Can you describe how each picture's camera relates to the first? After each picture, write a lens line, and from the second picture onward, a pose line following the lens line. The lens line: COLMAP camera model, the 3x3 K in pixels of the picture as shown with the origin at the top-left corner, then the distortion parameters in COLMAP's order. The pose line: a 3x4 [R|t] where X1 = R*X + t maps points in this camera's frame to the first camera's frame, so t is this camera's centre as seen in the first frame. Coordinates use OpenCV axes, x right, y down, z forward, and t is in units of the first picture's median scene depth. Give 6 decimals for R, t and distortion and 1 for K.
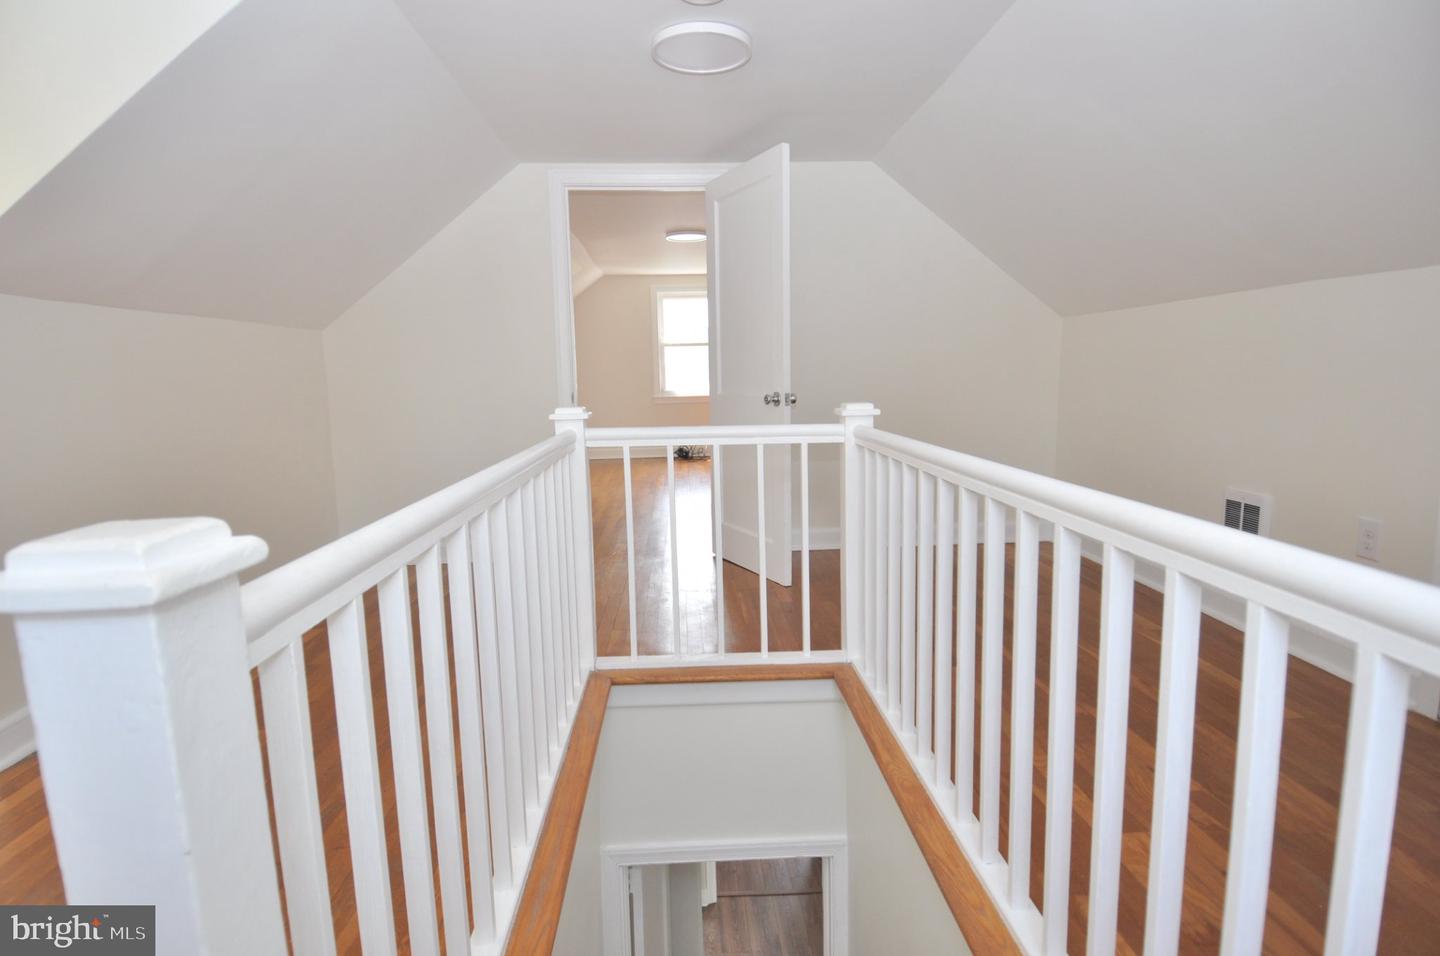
lens RADIAL K [[752.1, 0, 715.0], [0, 752.1, 474.3], [0, 0, 1]] dist [0.030509, -0.028370]
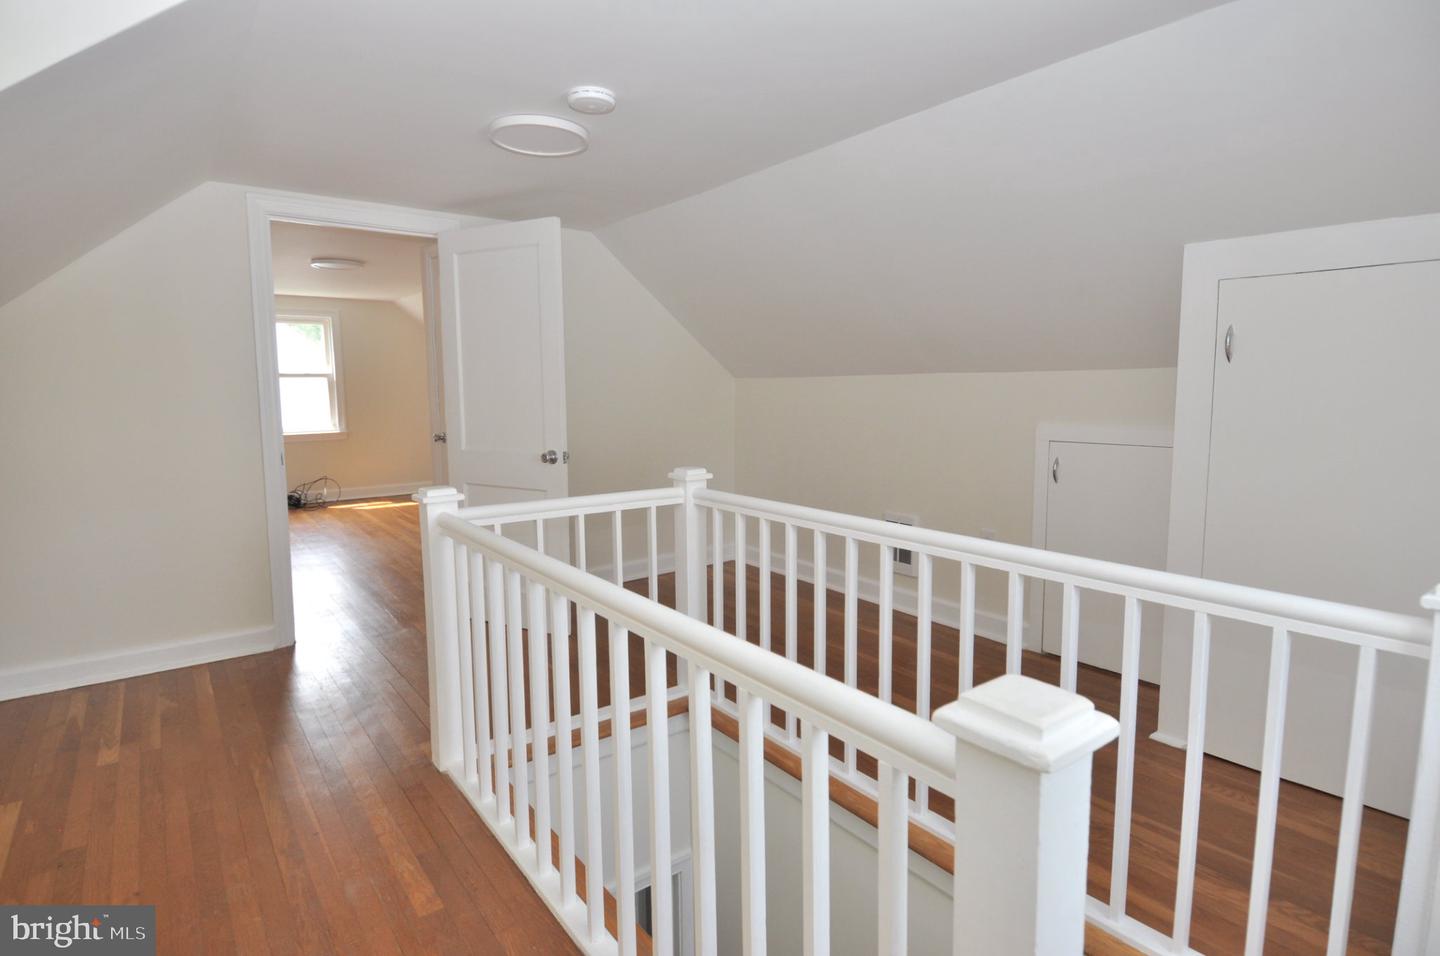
lens RADIAL K [[752.1, 0, 715.6], [0, 752.1, 472.1], [0, 0, 1]] dist [0.030509, -0.028370]
pose [[0.826632, -0.050328, 0.560487, -0.413252], [0.064786, 0.997881, -0.005946, -0.076712], [-0.559001, 0.041227, 0.828142, 0.019012]]
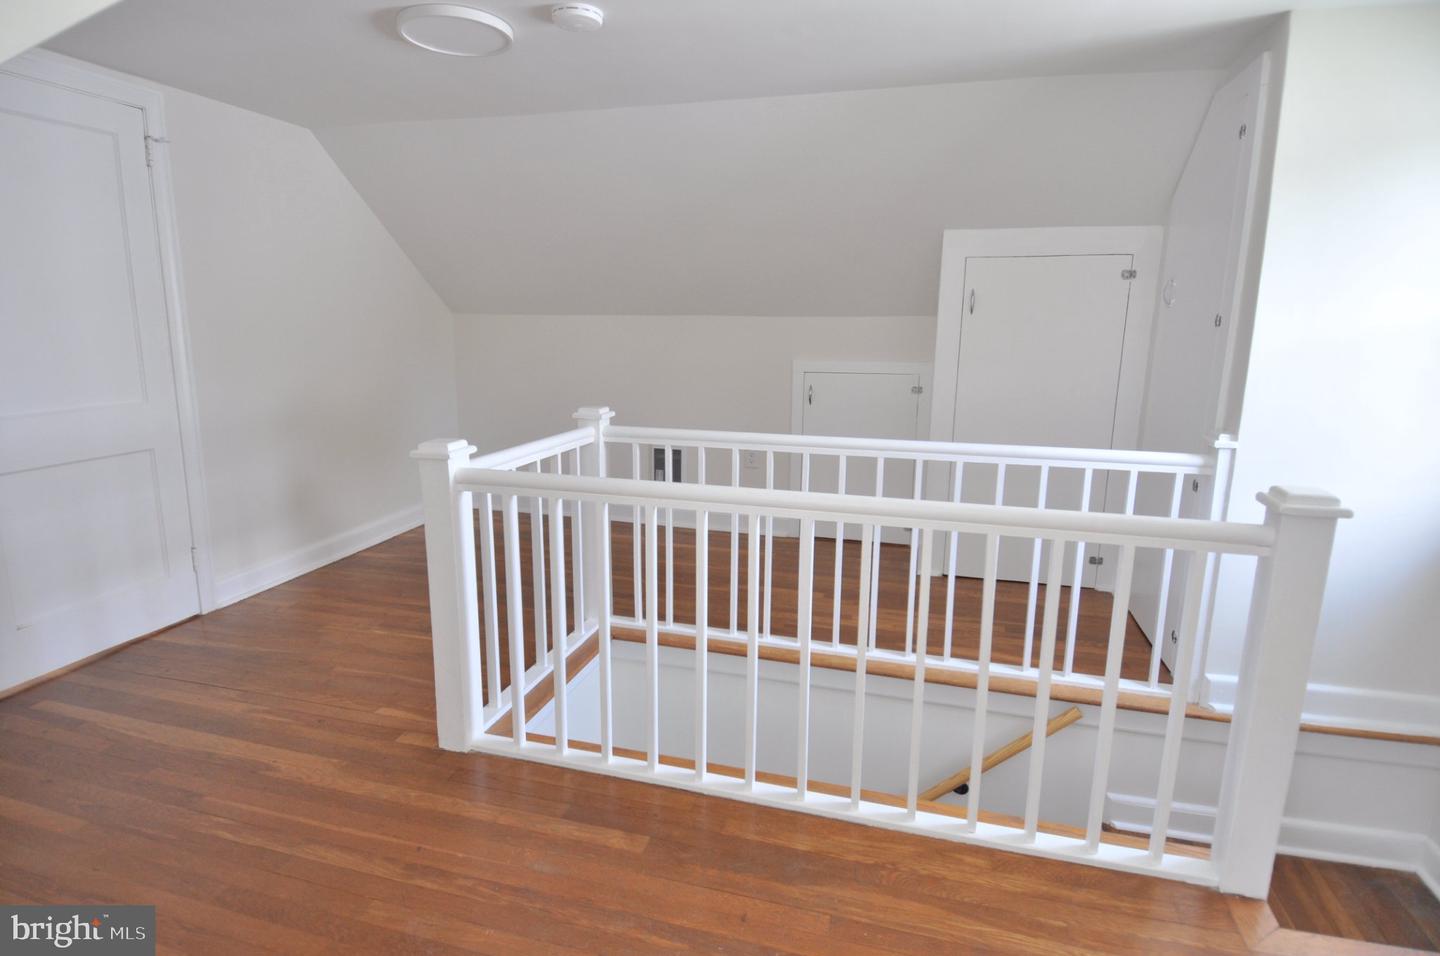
lens RADIAL K [[752.1, 0, 717.0], [0, 752.1, 475.4], [0, 0, 1]] dist [0.030509, -0.028370]
pose [[0.303781, -0.167168, 0.937962, -0.840231], [0.109570, 0.984084, 0.139902, -0.128776], [-0.946420, 0.060273, 0.317263, 0.436716]]
